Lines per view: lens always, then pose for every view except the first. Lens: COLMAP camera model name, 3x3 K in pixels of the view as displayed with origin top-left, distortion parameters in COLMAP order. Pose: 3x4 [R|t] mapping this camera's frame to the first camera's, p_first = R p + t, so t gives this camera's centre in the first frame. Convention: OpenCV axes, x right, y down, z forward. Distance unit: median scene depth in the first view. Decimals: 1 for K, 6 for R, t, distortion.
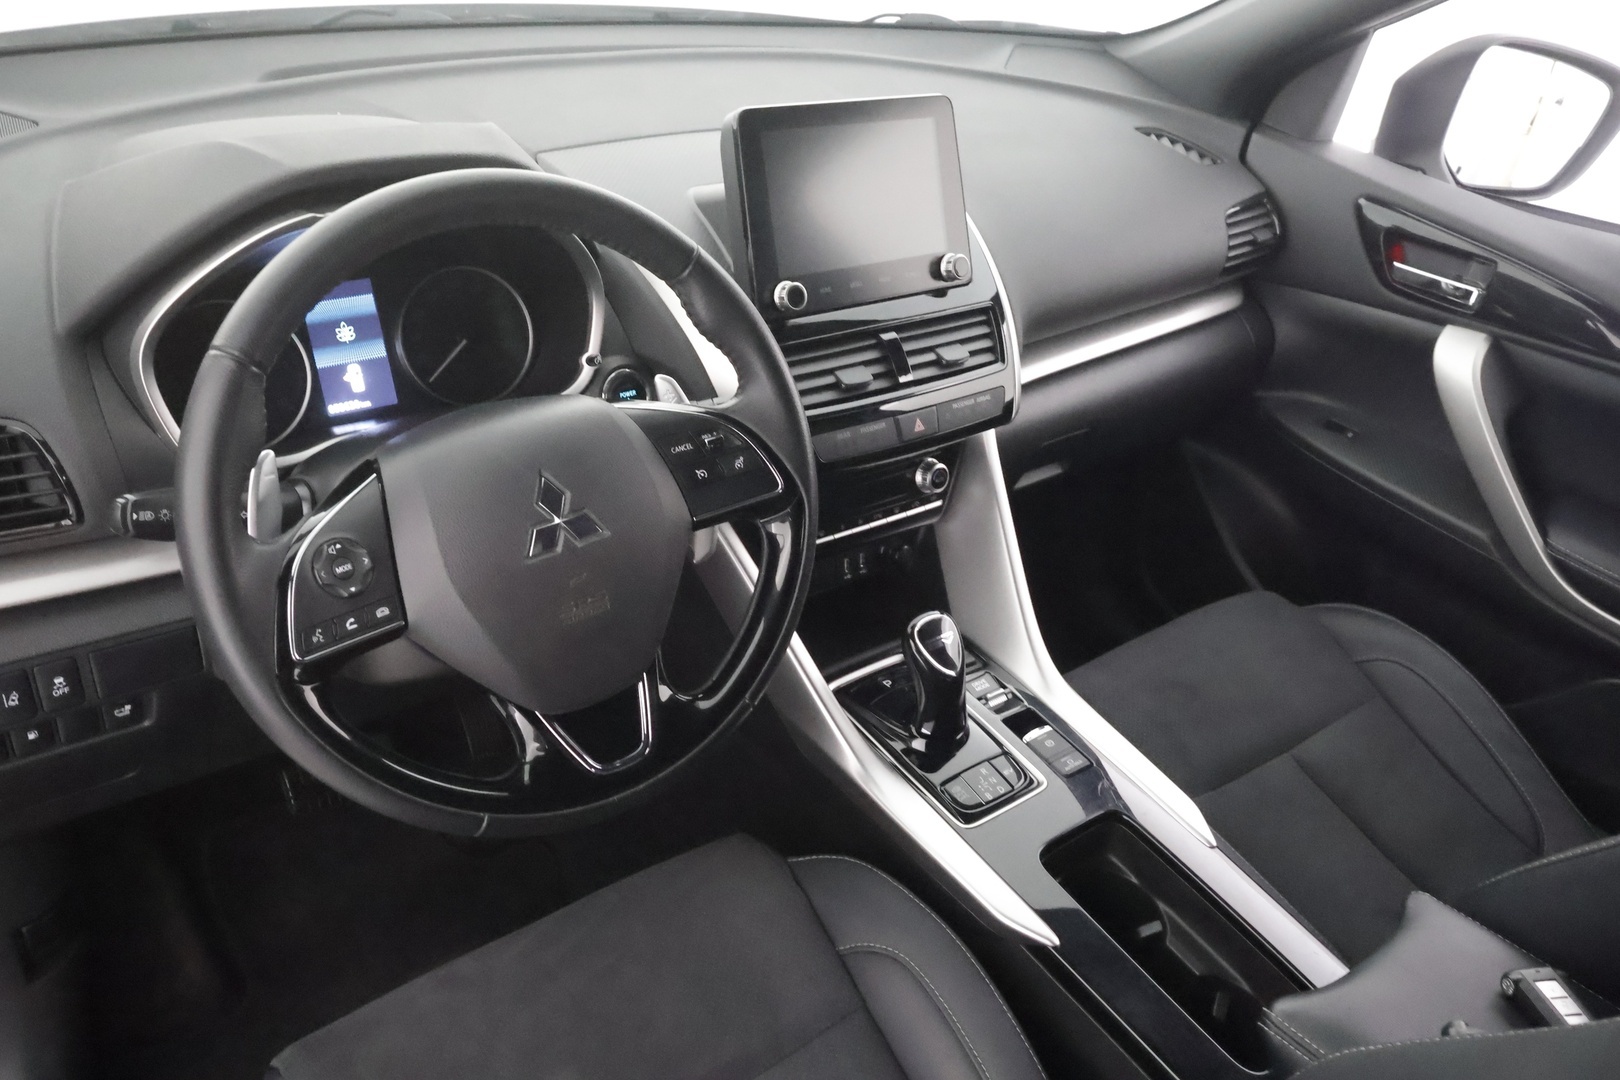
lens RADIAL K [[1344.8, 0, 810.0], [0, 1344.8, 540.0], [0, 0, 1]] dist [-0.005306, -0.001775]
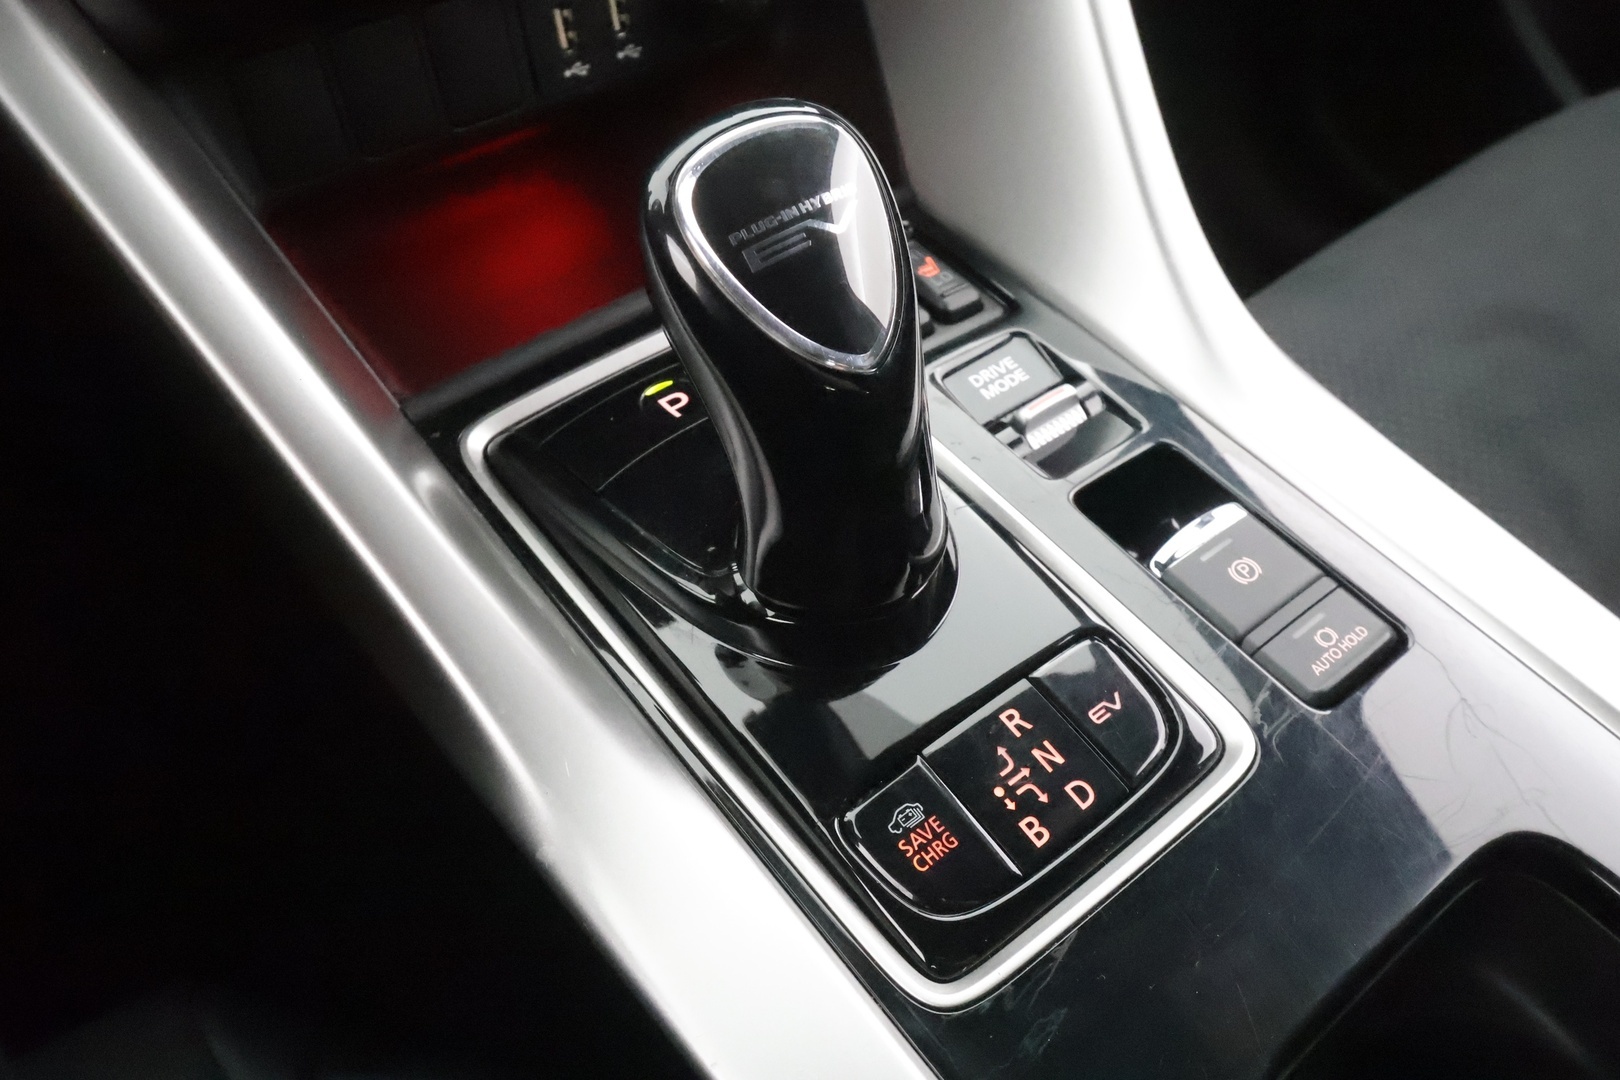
lens RADIAL K [[1344.8, 0, 810.0], [0, 1344.8, 540.0], [0, 0, 1]] dist [-0.005306, -0.001775]
pose [[0.996169, -0.071733, -0.050014, 0.101691], [0.082122, 0.963935, 0.253153, 0.065107], [0.030051, -0.256290, 0.966133, 0.726177]]
